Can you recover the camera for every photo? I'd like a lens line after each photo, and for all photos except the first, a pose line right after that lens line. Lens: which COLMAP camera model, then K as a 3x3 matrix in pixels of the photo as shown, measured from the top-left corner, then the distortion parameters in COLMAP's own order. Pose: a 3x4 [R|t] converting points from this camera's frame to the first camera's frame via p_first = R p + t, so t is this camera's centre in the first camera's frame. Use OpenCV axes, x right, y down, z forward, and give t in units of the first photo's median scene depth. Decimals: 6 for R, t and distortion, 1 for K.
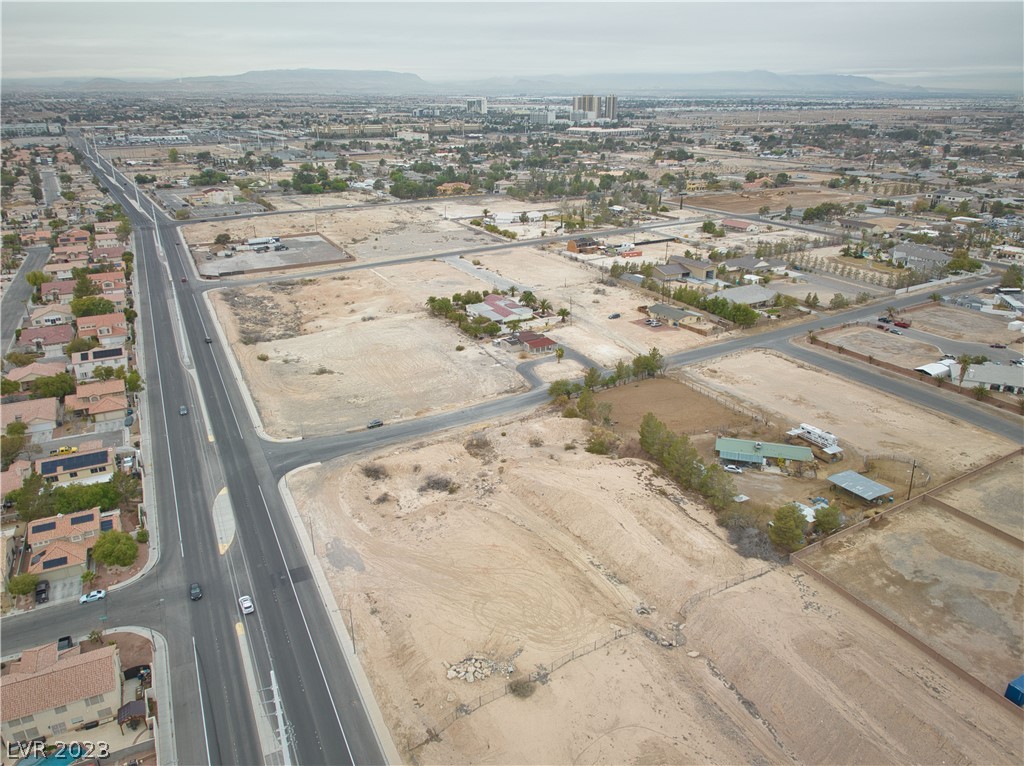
lens RADIAL K [[725.9, 0, 514.5], [0, 725.9, 381.7], [0, 0, 1]] dist [0.037964, -0.062620]
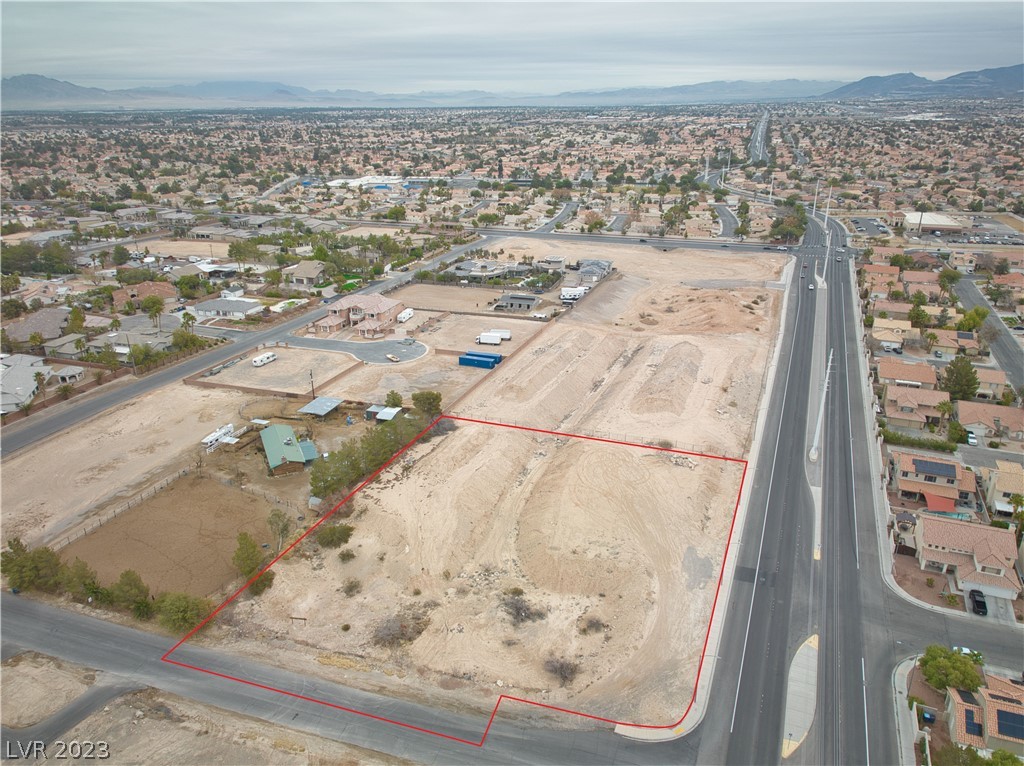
lens RADIAL K [[725.9, 0, 514.5], [0, 725.9, 381.7], [0, 0, 1]] dist [0.037964, -0.062620]
pose [[-0.662225, -0.267860, 0.699792, -0.560875], [0.280415, 0.777465, 0.562953, -0.460684], [-0.694856, 0.569033, -0.439745, 1.191654]]
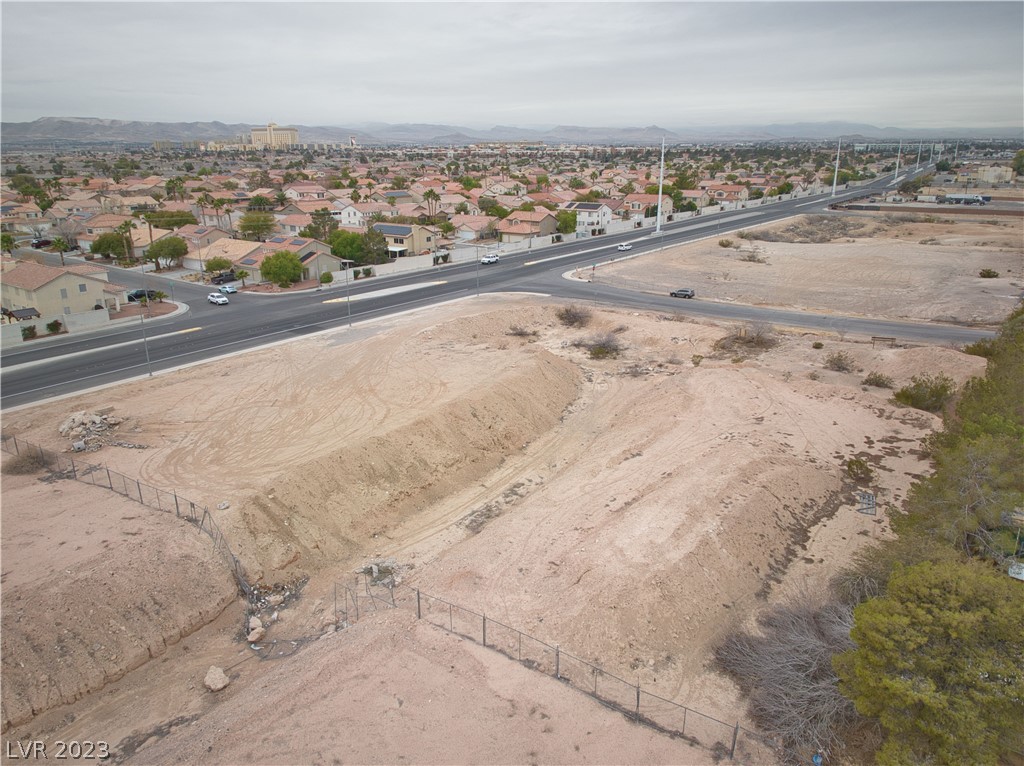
lens RADIAL K [[725.9, 0, 514.5], [0, 725.9, 381.7], [0, 0, 1]] dist [0.037964, -0.062620]
pose [[0.447713, 0.277638, -0.849982, 0.379728], [-0.329227, 0.934981, 0.131987, 0.111693], [0.831362, 0.220745, 0.510009, 0.634938]]
